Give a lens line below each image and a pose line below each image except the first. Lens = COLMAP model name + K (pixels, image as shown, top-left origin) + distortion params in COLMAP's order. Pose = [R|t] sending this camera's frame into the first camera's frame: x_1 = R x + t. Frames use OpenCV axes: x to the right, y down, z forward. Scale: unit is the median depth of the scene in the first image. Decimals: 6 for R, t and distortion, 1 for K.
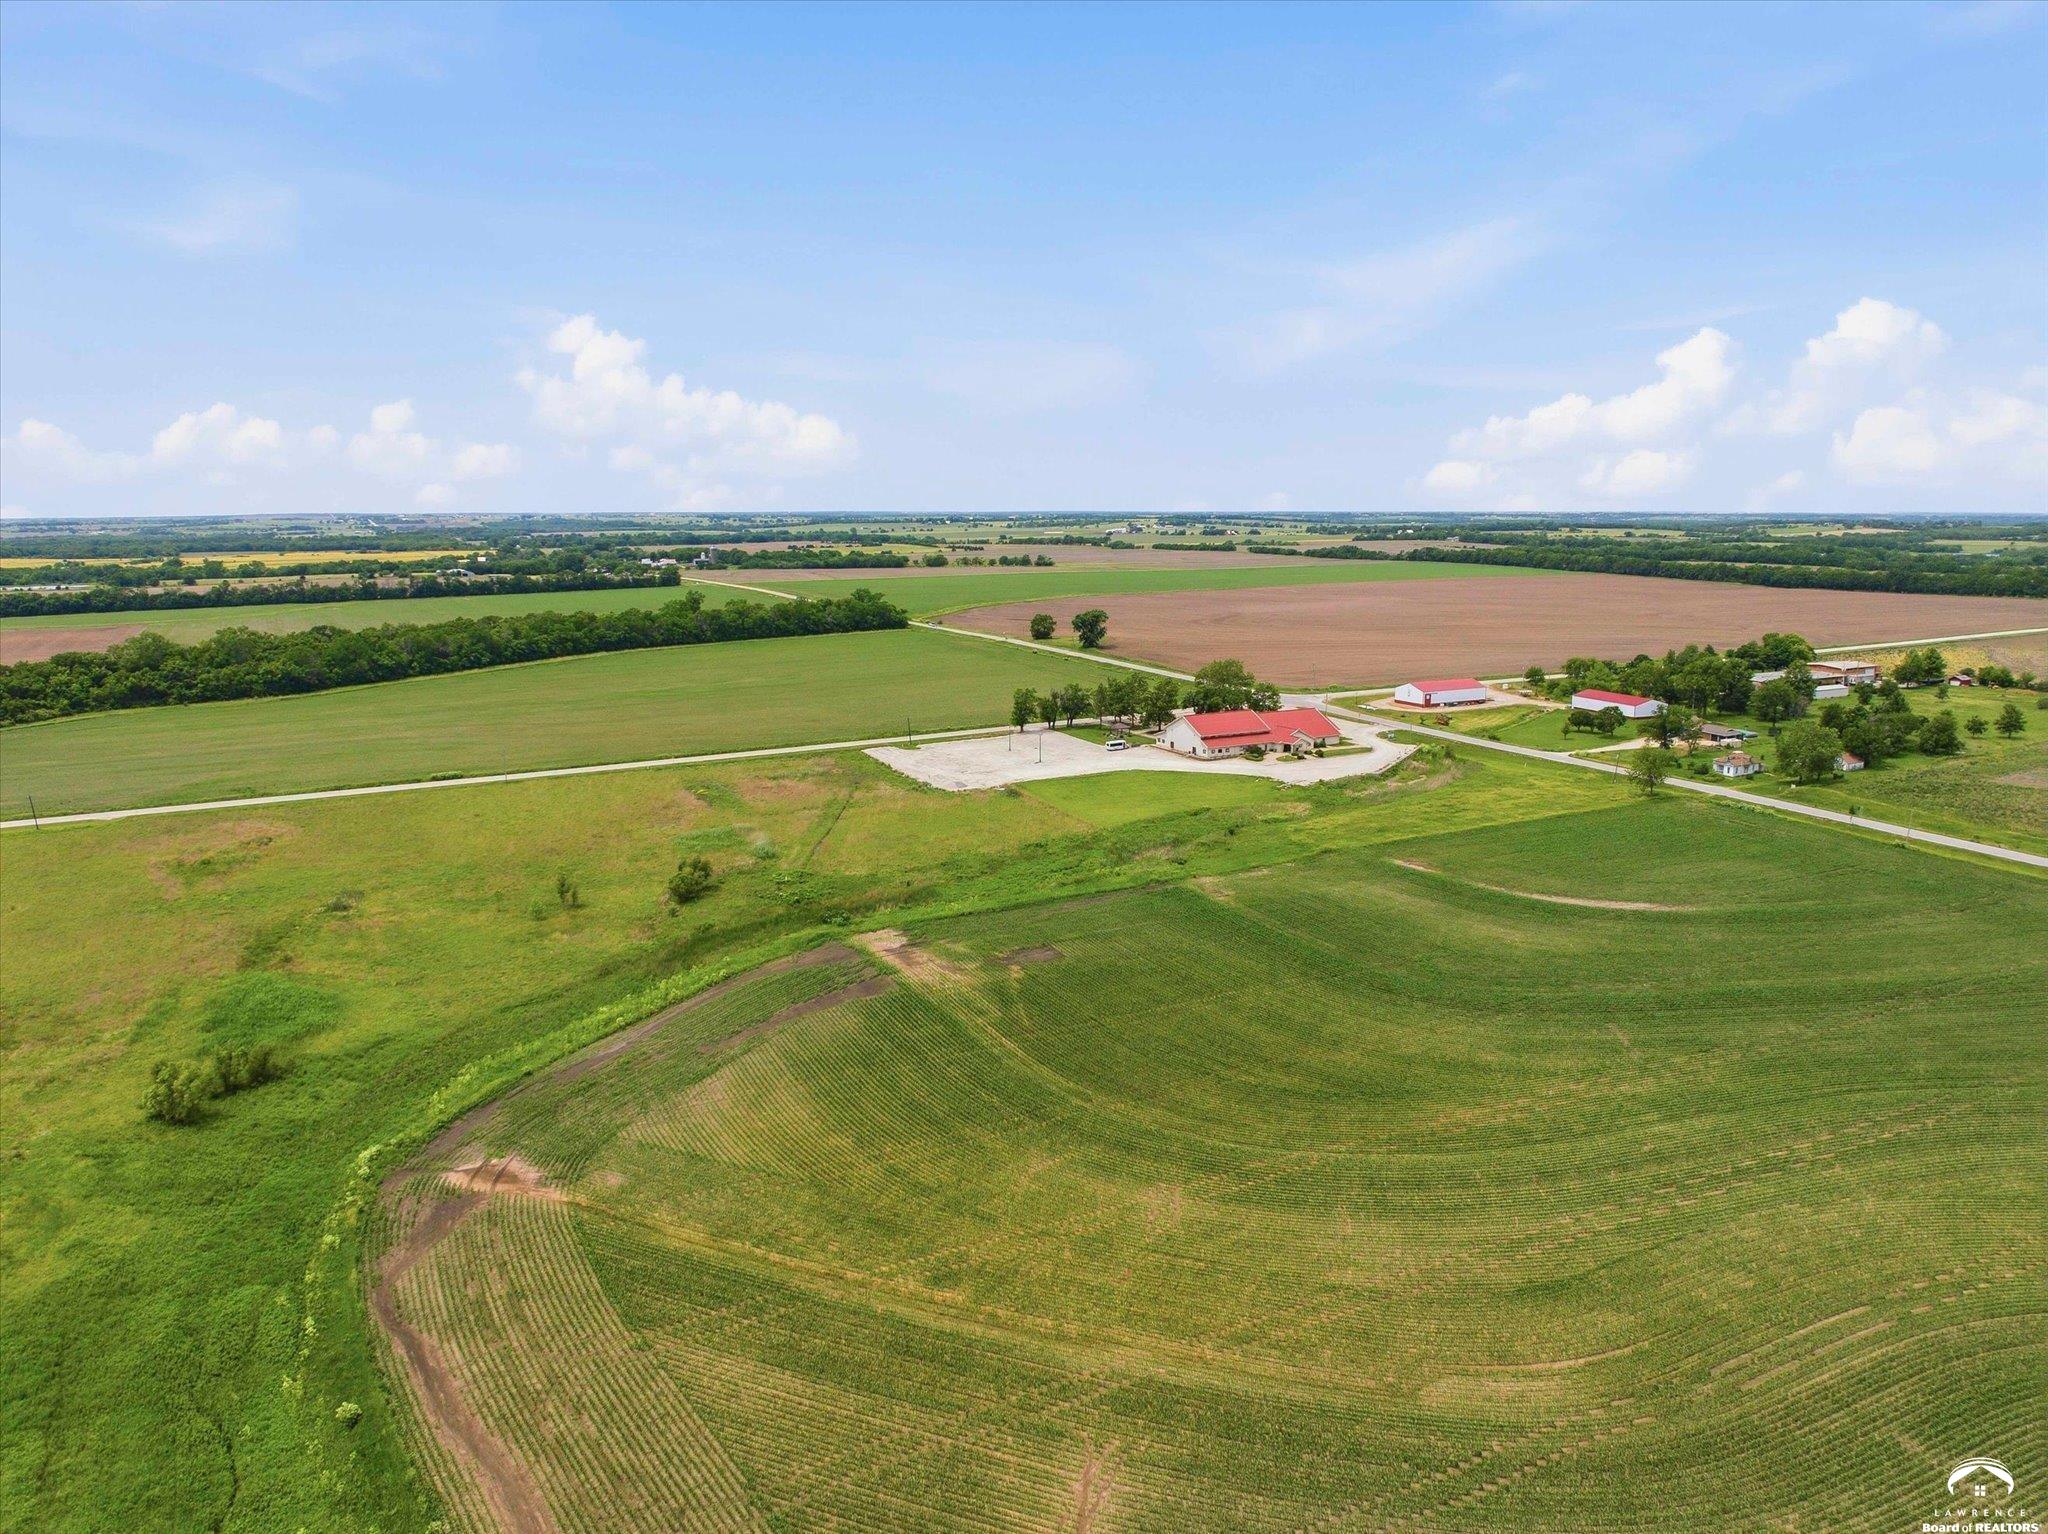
lens RADIAL K [[1439.8, 0, 1031.7], [0, 1439.8, 751.7], [0, 0, 1]] dist [-0.032916, -0.006672]
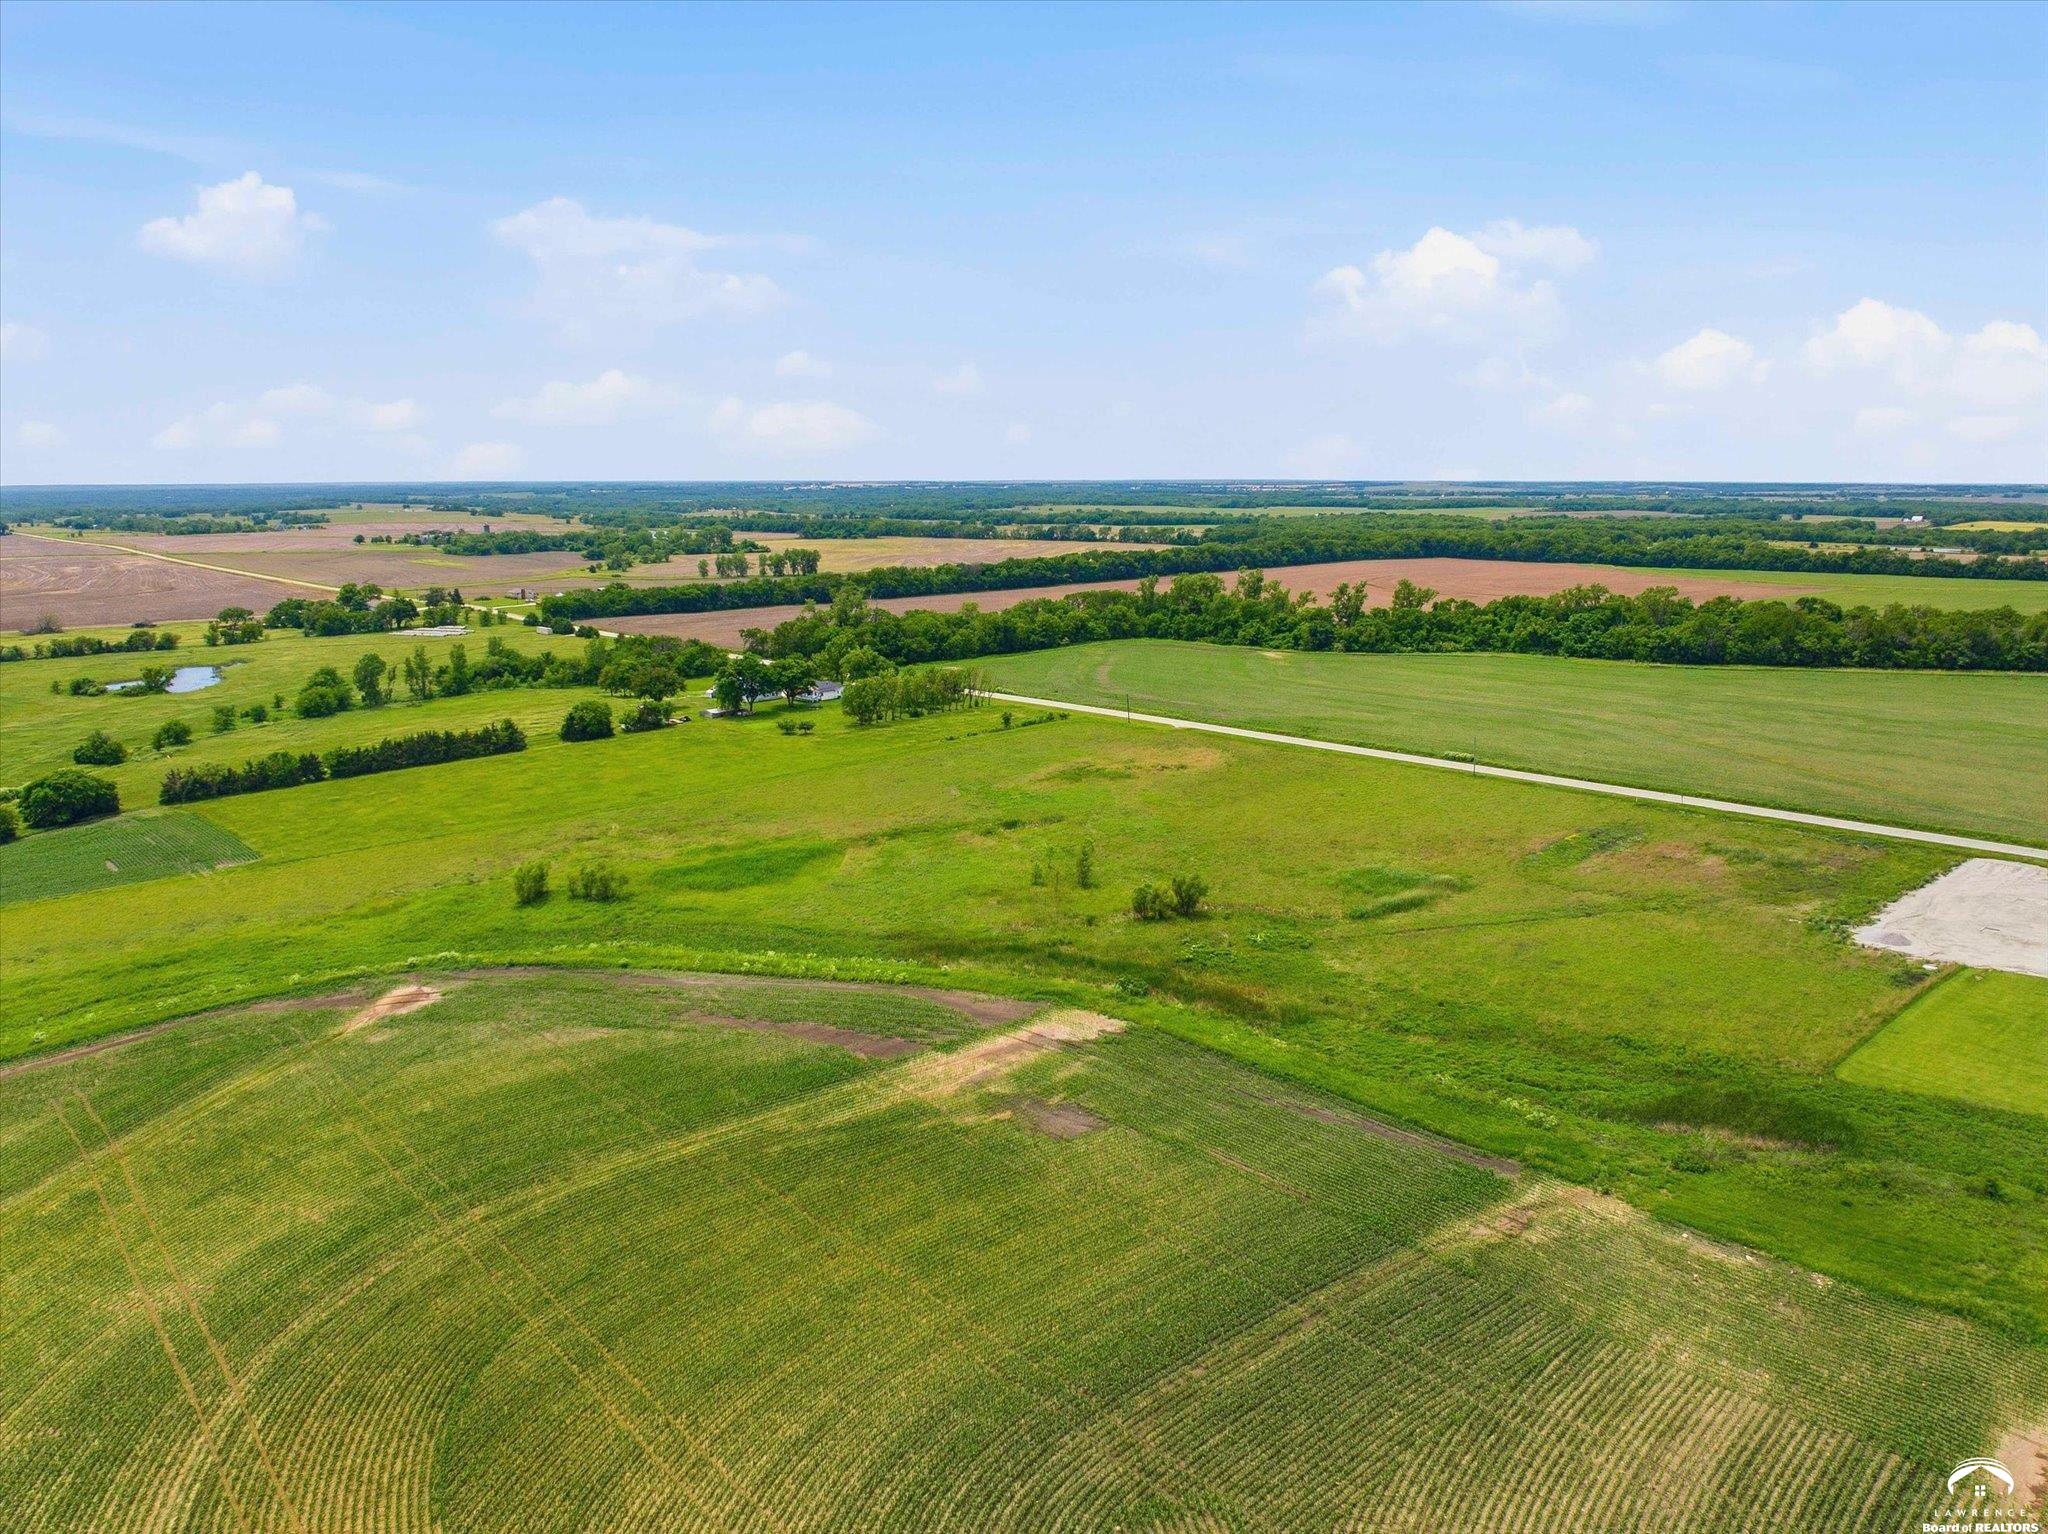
lens RADIAL K [[1439.8, 0, 1027.9], [0, 1439.8, 754.2], [0, 0, 1]] dist [-0.032916, -0.006672]
pose [[0.253739, 0.187479, -0.948930, 0.439996], [-0.163547, 0.975227, 0.148943, -0.087242], [0.953346, 0.117402, 0.278114, 0.582472]]
